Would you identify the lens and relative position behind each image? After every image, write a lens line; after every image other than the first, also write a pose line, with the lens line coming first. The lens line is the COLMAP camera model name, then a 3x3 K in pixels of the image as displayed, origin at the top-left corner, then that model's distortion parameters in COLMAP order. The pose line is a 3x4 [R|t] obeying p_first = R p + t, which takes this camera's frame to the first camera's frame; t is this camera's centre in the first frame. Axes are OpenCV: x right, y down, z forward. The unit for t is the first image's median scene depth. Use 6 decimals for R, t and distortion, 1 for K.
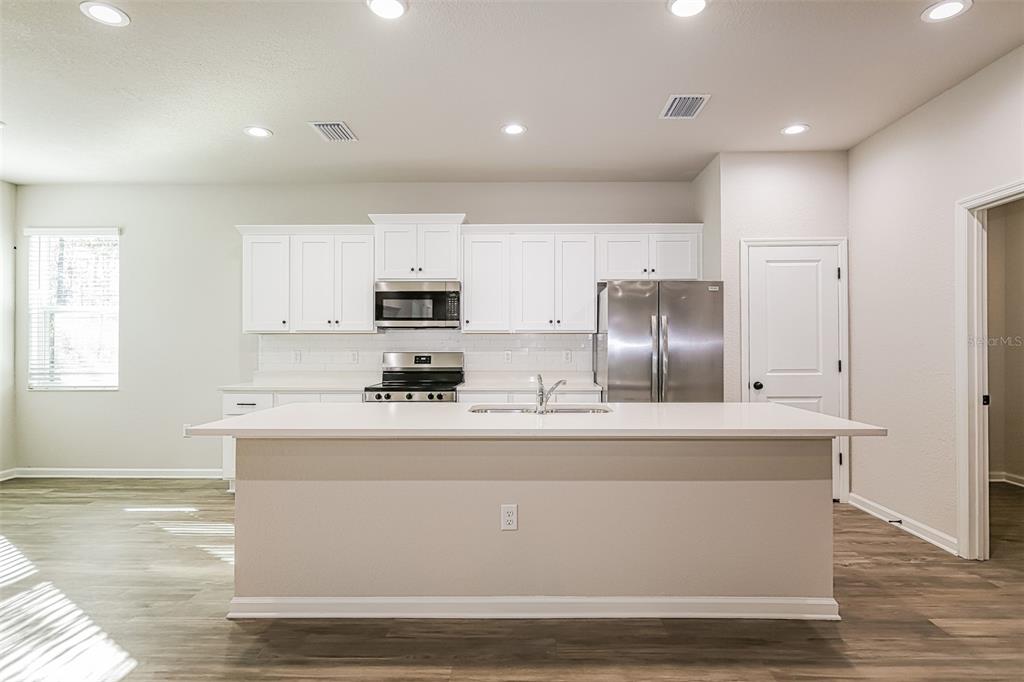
lens RADIAL K [[567.2, 0, 539.3], [0, 567.2, 338.1], [0, 0, 1]] dist [0.005218, -0.002265]
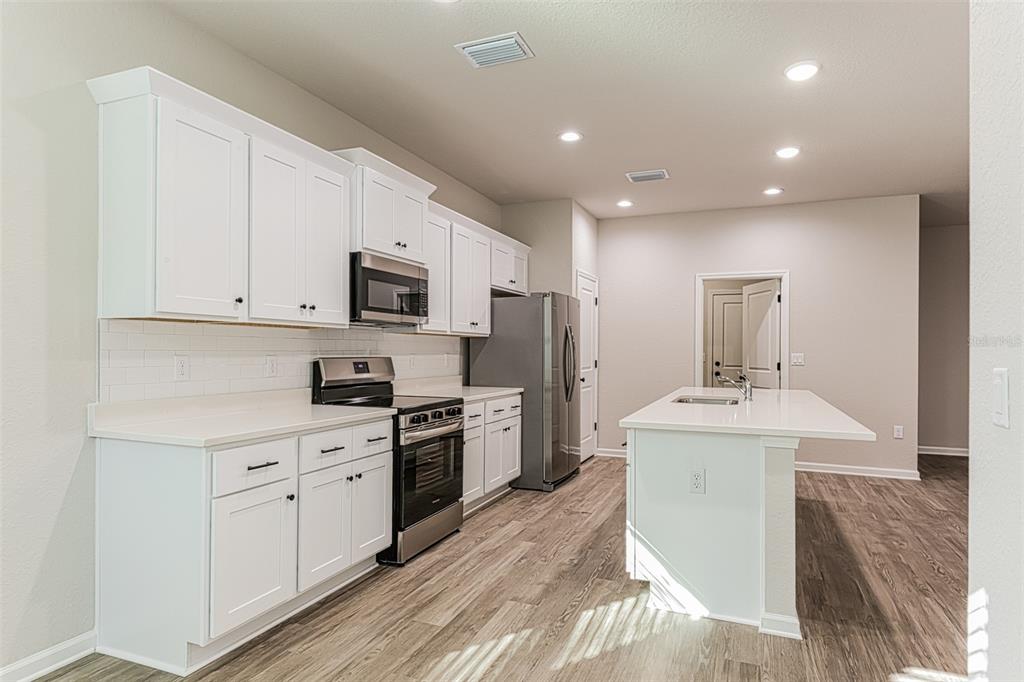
lens RADIAL K [[567.2, 0, 525.5], [0, 567.2, 347.3], [0, 0, 1]] dist [0.005218, -0.002265]
pose [[0.363554, 0.008242, 0.931537, -0.837542], [-0.020404, 0.999791, -0.000882, 0.009717], [-0.931350, -0.018686, 0.363646, 0.573743]]
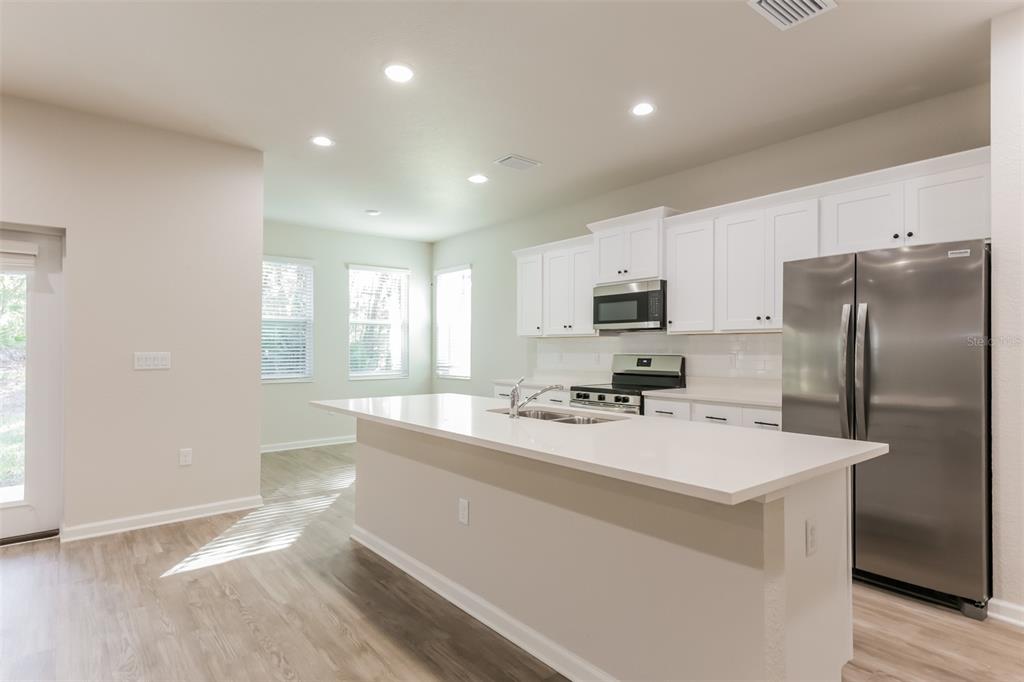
lens RADIAL K [[567.2, 0, 513.8], [0, 567.2, 339.6], [0, 0, 1]] dist [0.005218, -0.002265]
pose [[0.629219, -0.011816, -0.777138, 0.434076], [0.008562, 0.999929, -0.008271, 0.005294], [0.777181, -0.001450, 0.629275, 0.221020]]
